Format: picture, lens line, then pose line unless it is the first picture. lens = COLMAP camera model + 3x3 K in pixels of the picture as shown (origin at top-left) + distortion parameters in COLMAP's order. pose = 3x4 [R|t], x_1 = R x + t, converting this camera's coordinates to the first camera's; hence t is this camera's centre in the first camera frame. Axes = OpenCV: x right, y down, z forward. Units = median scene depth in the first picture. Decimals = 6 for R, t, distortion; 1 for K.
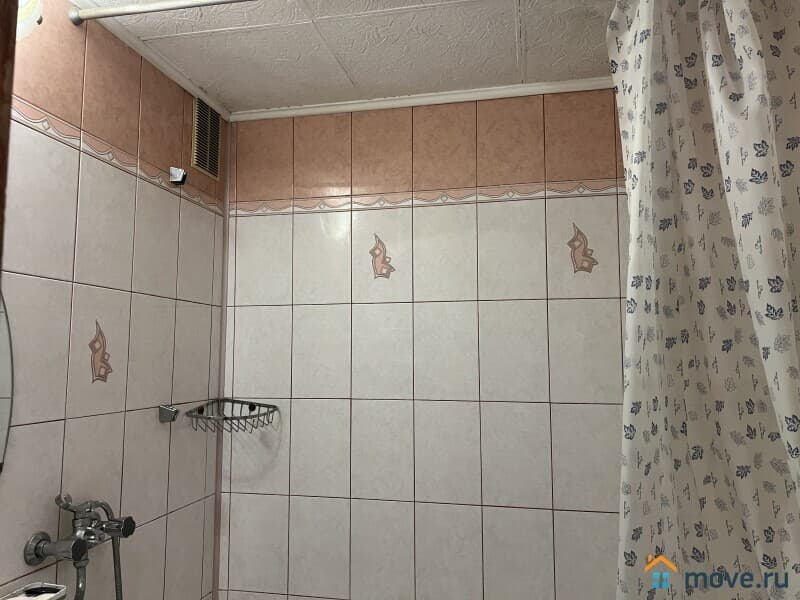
lens RADIAL K [[602.0, 0, 399.1], [0, 602.0, 305.5], [0, 0, 1]] dist [0.056953, -0.071294]
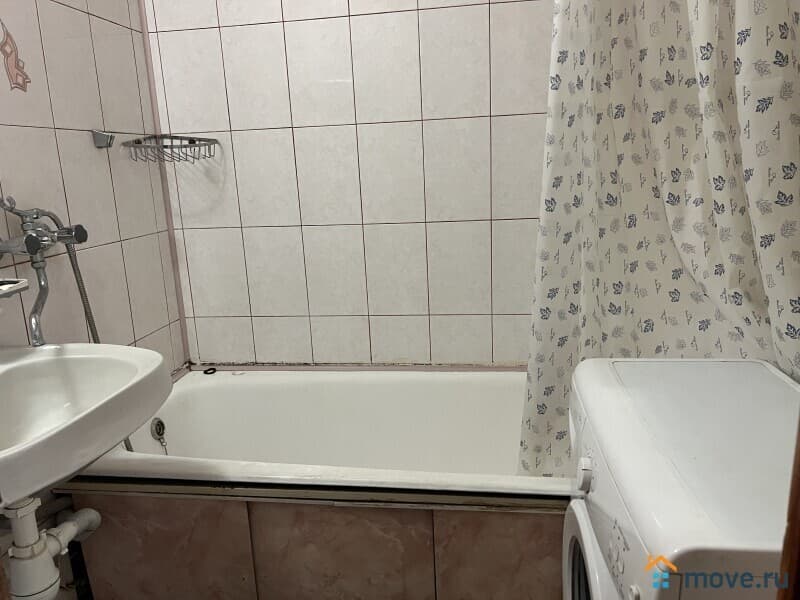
lens RADIAL K [[603.7, 0, 401.7], [0, 603.7, 304.7], [0, 0, 1]] dist [0.030361, -0.037116]
pose [[0.996286, -0.059648, 0.062100, 0.024531], [0.037608, 0.950213, 0.309323, 0.172494], [-0.077459, -0.305839, 0.948927, -0.050344]]
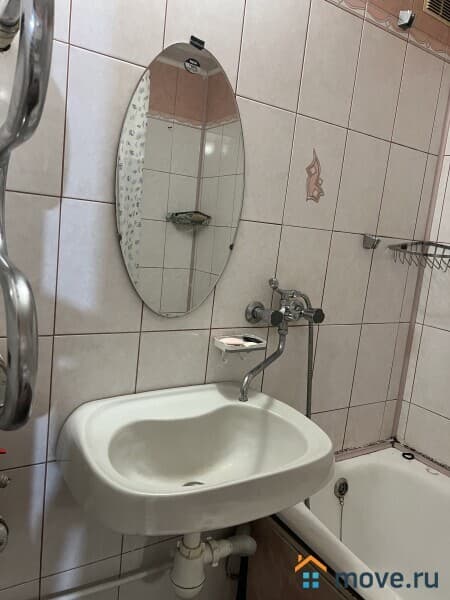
lens RADIAL K [[447.5, 0, 226.4], [0, 447.5, 302.7], [0, 0, 1]] dist [0.052273, -0.063278]
pose [[0.697183, 0.174755, -0.695268, 0.061990], [-0.038120, 0.977499, 0.207469, 0.144232], [0.715879, -0.118140, 0.688157, 0.213963]]
